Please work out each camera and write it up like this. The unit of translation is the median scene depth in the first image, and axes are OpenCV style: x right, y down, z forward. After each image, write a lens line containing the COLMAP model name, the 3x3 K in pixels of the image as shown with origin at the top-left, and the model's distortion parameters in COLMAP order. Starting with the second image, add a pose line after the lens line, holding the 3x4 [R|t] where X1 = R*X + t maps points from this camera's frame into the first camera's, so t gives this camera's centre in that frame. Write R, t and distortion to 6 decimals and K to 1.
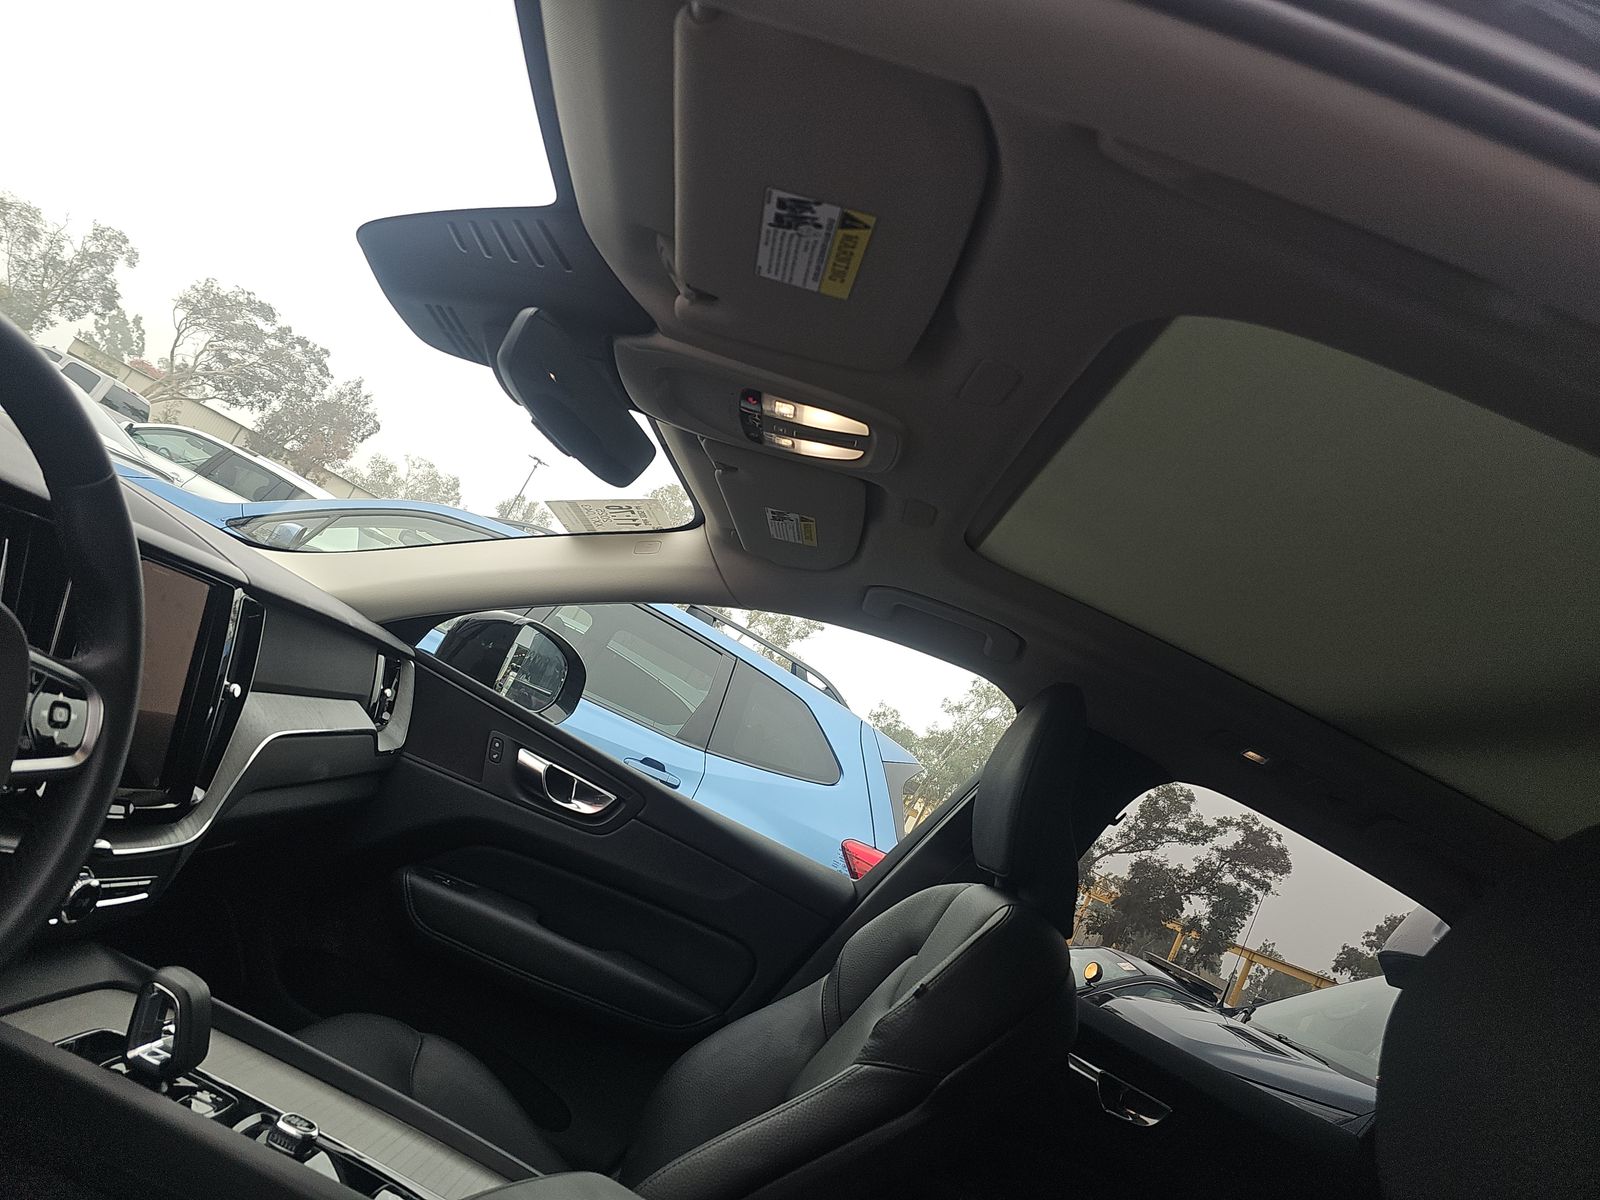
lens RADIAL K [[1072.8, 0, 809.4], [0, 1072.8, 592.0], [0, 0, 1]] dist [0.057125, -0.034505]
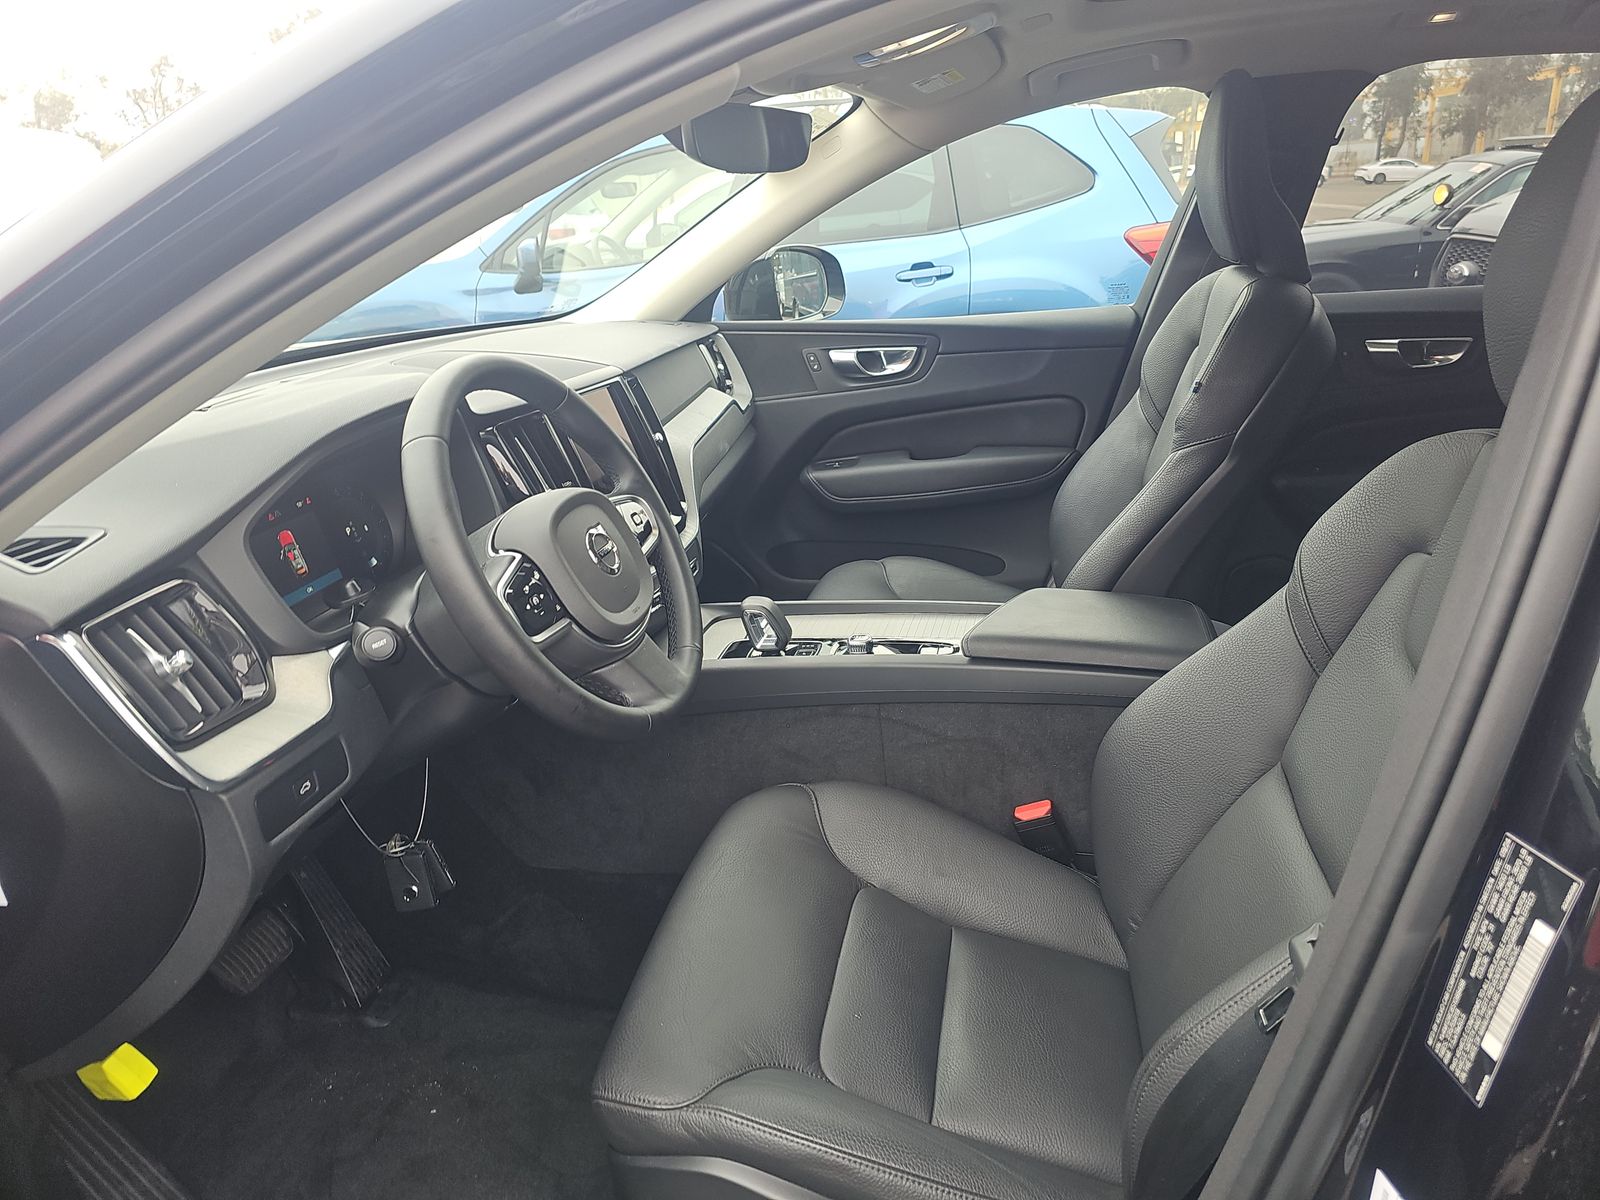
lens RADIAL K [[1082.9, 0, 805.2], [0, 1082.9, 605.0], [0, 0, 1]] dist [0.031472, -0.040215]
pose [[0.835300, -0.401880, -0.375188, 0.068632], [0.533409, 0.757737, 0.375912, -0.136051], [0.133222, -0.514128, 0.847304, -0.242336]]
